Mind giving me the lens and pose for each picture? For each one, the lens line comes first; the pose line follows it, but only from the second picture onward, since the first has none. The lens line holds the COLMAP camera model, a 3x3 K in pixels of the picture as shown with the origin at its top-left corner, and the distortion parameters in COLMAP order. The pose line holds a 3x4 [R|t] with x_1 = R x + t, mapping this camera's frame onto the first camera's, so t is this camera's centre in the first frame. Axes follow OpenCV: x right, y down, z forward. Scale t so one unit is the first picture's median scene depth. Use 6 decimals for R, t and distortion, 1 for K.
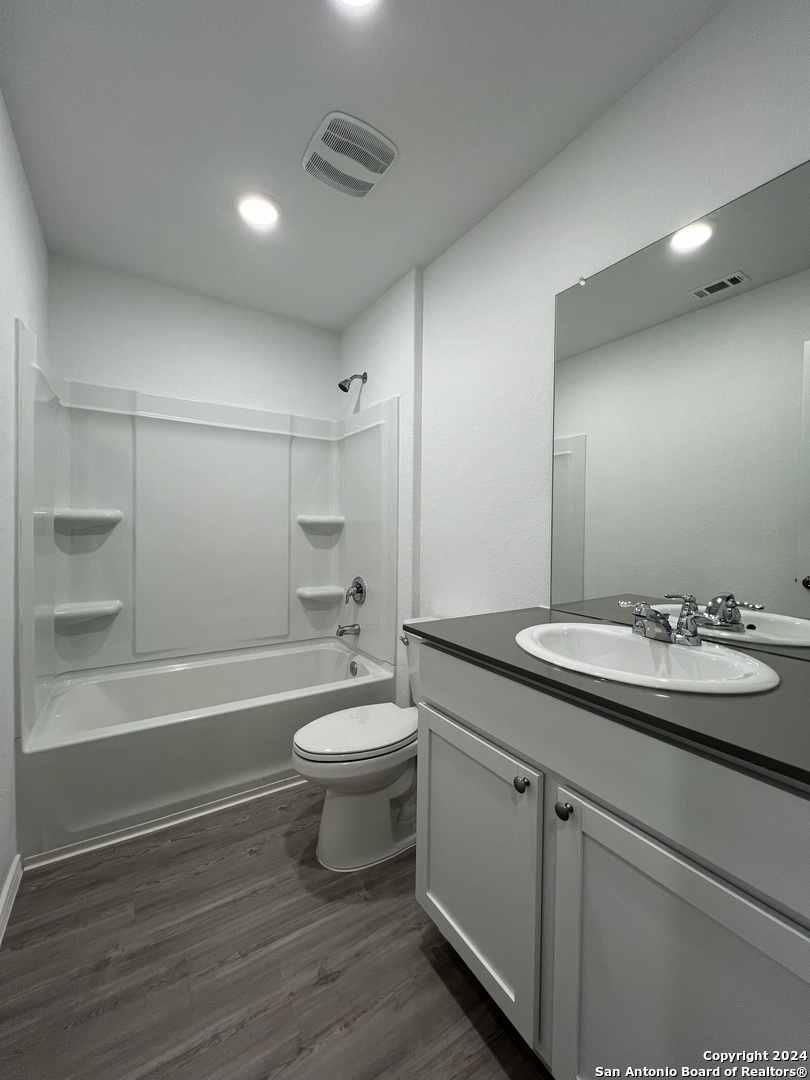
lens RADIAL K [[431.1, 0, 406.0], [0, 431.1, 535.2], [0, 0, 1]] dist [-0.000204, 0.000219]
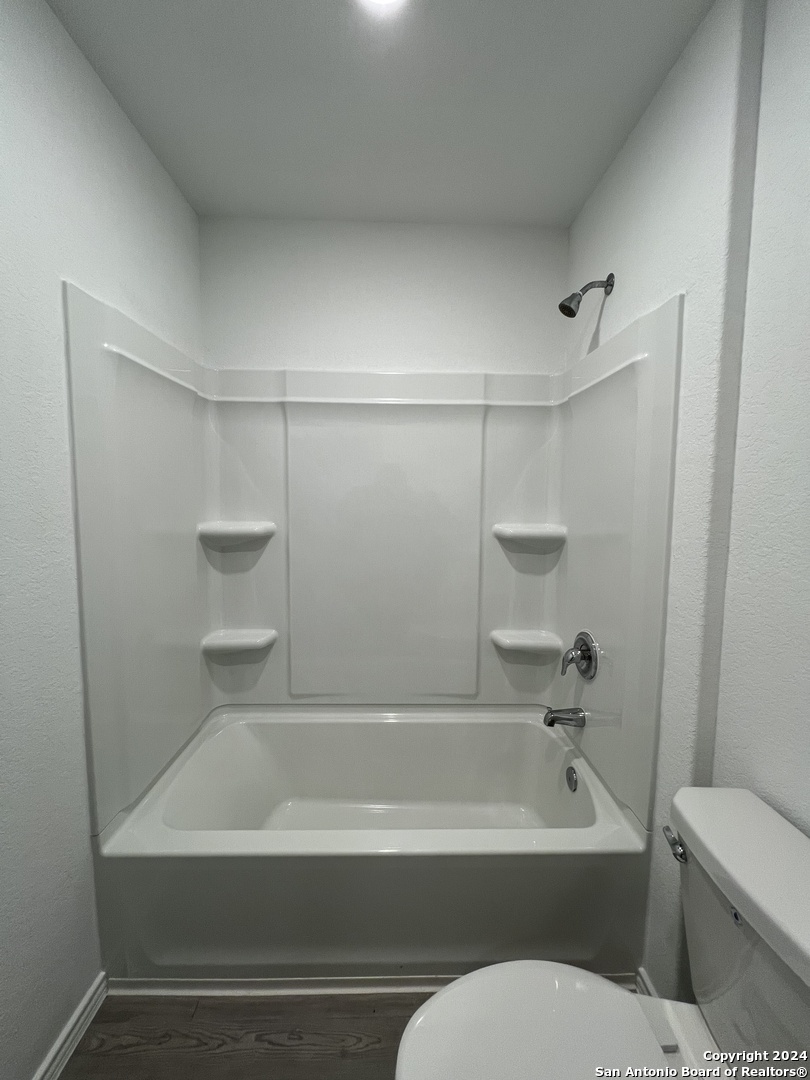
lens RADIAL K [[431.1, 0, 406.0], [0, 431.1, 535.2], [0, 0, 1]] dist [-0.000204, 0.000219]
pose [[0.851908, 0.040037, -0.522159, -0.019341], [-0.008467, 0.997996, 0.062708, -0.088819], [0.523624, -0.049000, 0.850539, 0.446813]]
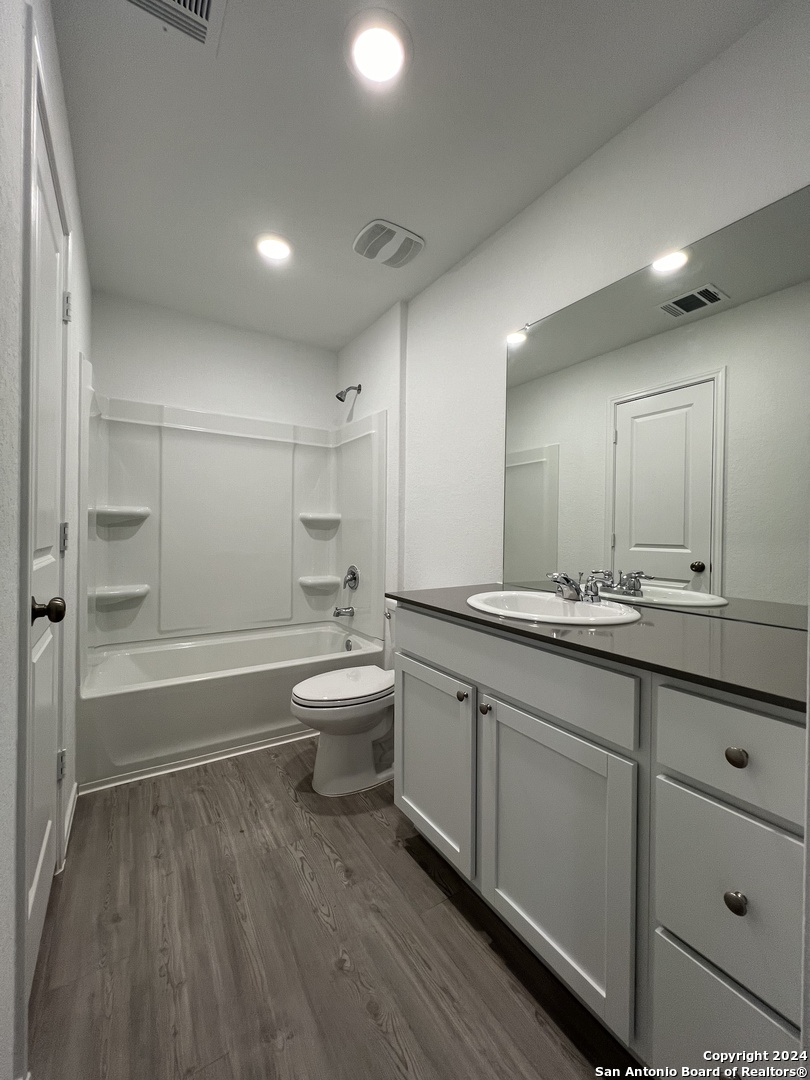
lens RADIAL K [[431.5, 0, 409.5], [0, 431.5, 532.5], [0, 0, 1]] dist [0.001061, 0.000137]
pose [[0.999968, -0.000357, 0.008053, 0.037366], [0.000467, 0.999907, -0.013611, 0.027561], [-0.008047, 0.013615, 0.999875, -0.181995]]
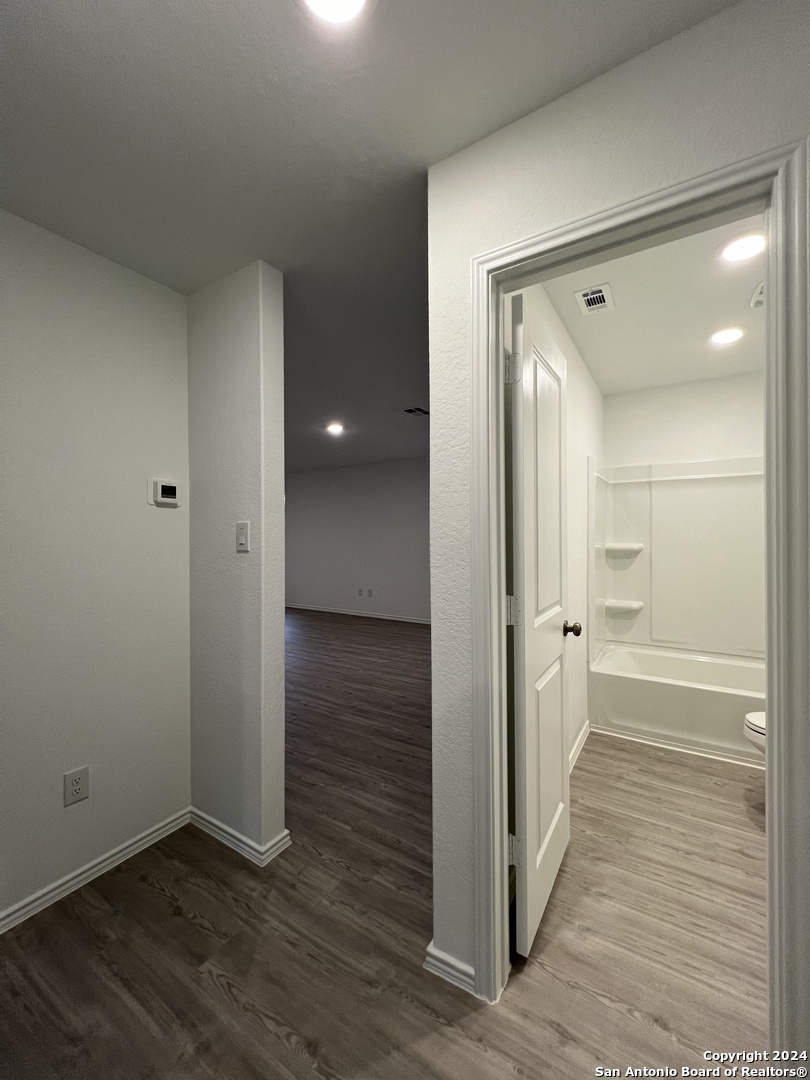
lens RADIAL K [[431.1, 0, 406.0], [0, 431.1, 535.2], [0, 0, 1]] dist [-0.000204, 0.000219]
pose [[0.419283, -0.010669, -0.907793, 0.397409], [-0.006258, 0.999873, -0.014641, -0.061045], [0.907834, 0.011819, 0.419164, -0.429156]]
